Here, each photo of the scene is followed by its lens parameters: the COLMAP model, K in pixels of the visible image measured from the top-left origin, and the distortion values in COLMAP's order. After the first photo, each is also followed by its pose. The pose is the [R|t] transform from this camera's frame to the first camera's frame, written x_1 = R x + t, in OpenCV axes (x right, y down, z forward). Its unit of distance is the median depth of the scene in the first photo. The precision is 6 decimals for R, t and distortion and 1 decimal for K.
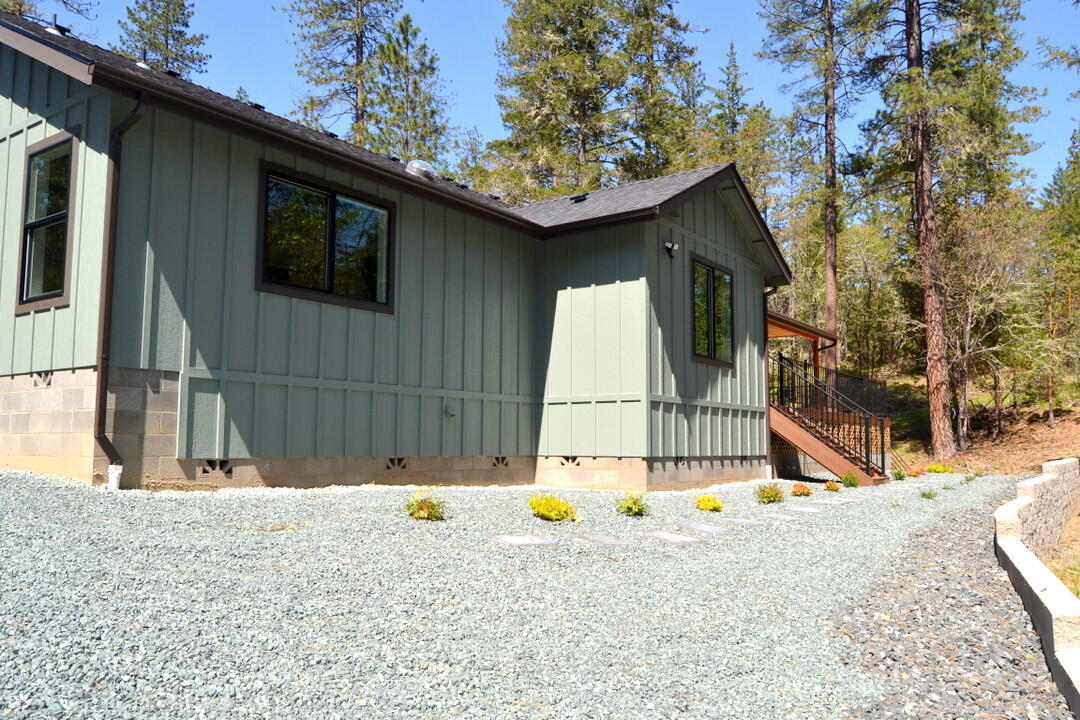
lens RADIAL K [[838.9, 0, 542.1], [0, 838.9, 350.2], [0, 0, 1]] dist [-0.001757, 0.001498]
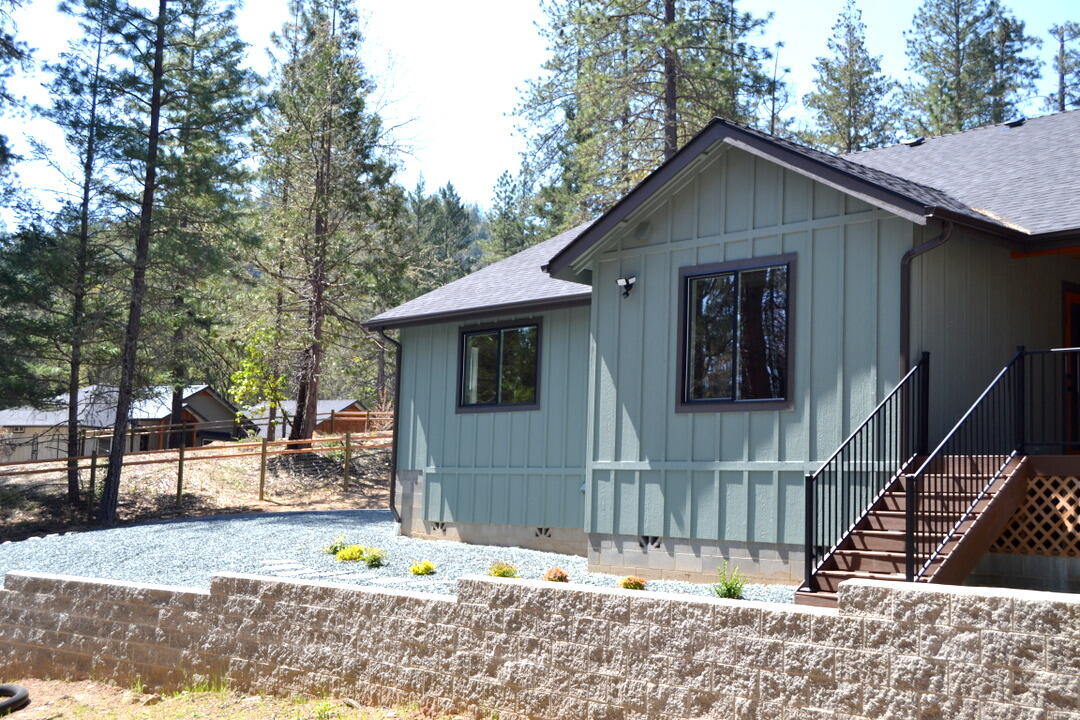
lens RADIAL K [[1411.2, 0, 540.0], [0, 1411.2, 360.0], [0, 0, 1]] dist [0.008017, 0.002115]
pose [[-0.222515, -0.122146, -0.967247, 2.033728], [0.059787, 0.988544, -0.138589, 0.189850], [0.973094, -0.088667, -0.212663, 1.628375]]
